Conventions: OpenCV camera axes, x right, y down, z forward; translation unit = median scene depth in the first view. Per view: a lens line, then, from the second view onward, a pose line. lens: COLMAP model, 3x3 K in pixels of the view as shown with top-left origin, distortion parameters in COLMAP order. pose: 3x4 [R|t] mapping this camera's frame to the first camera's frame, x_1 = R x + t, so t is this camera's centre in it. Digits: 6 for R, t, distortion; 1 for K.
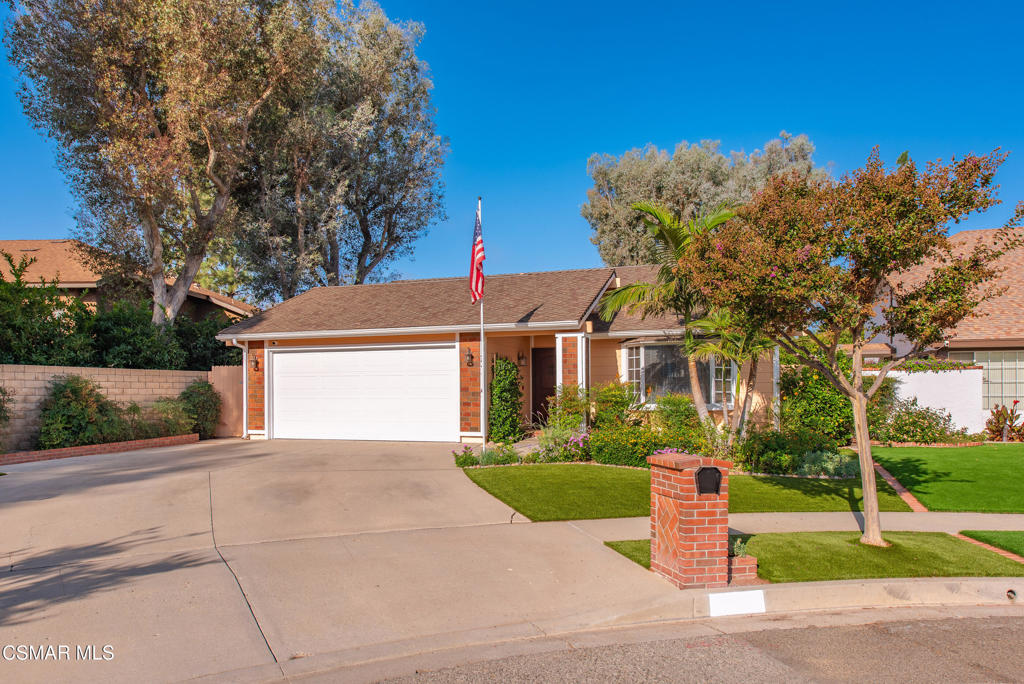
lens RADIAL K [[728.5, 0, 512.6], [0, 728.5, 386.0], [0, 0, 1]] dist [0.000799, 0.000001]
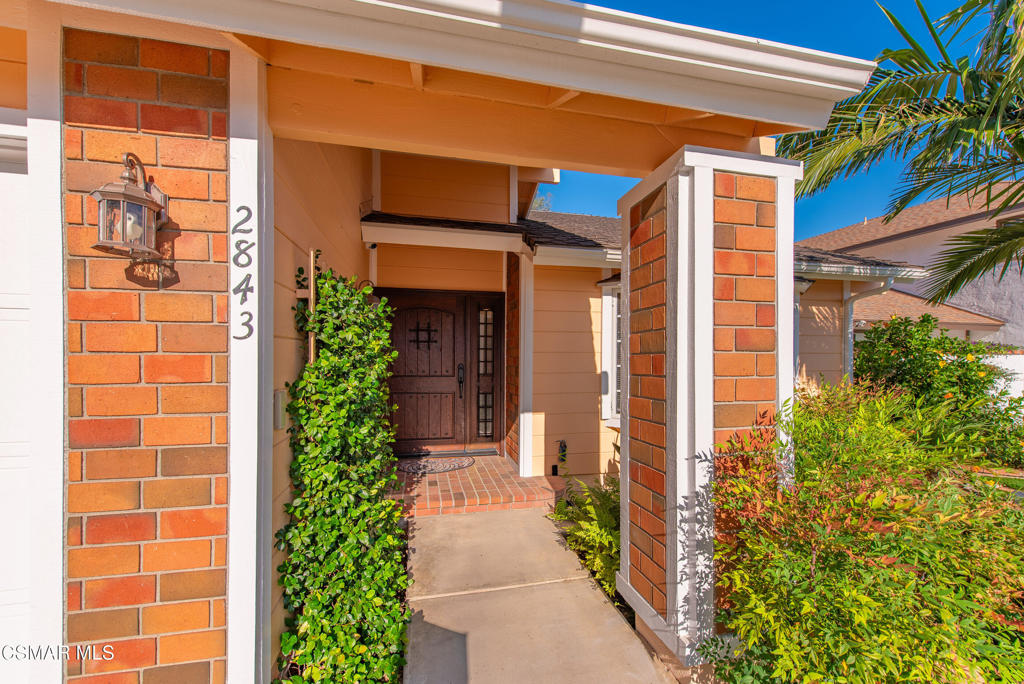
lens RADIAL K [[399.3, 0, 511.7], [0, 399.3, 356.4], [0, 0, 1]] dist [0.000430, 0.000085]
pose [[0.840377, 0.008145, 0.541942, -0.037194], [-0.007115, 0.999967, -0.003996, -0.011588], [-0.541956, -0.000498, 0.840407, 0.837255]]
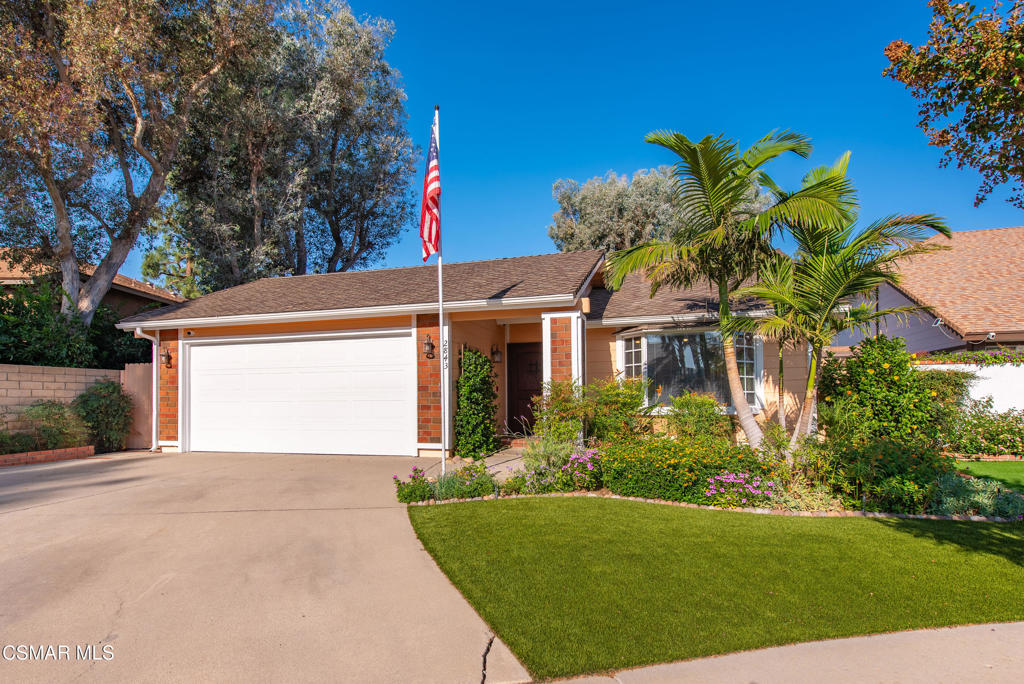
lens RADIAL K [[557.0, 0, 509.7], [0, 557.0, 395.2], [0, 0, 1]] dist [-0.000883, 0.000016]
pose [[0.998994, -0.001717, 0.044814, -0.000246], [0.001926, 0.999987, -0.004638, 0.013925], [-0.044805, 0.004720, 0.998985, 0.380985]]
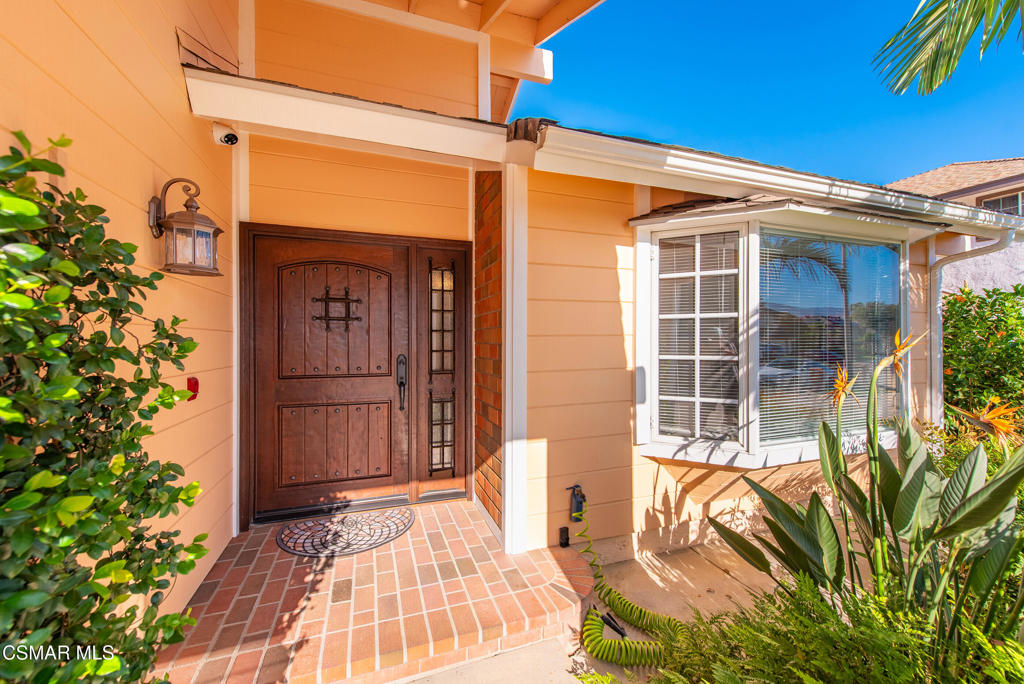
lens RADIAL K [[403.9, 0, 512.0], [0, 403.9, 342.0], [0, 0, 1]] dist [-0.000521, -0.000032]
pose [[0.770405, 0.003330, 0.637546, 0.012546], [-0.001160, 0.999992, -0.003822, -0.012314], [-0.637553, 0.002205, 0.770403, 0.931482]]
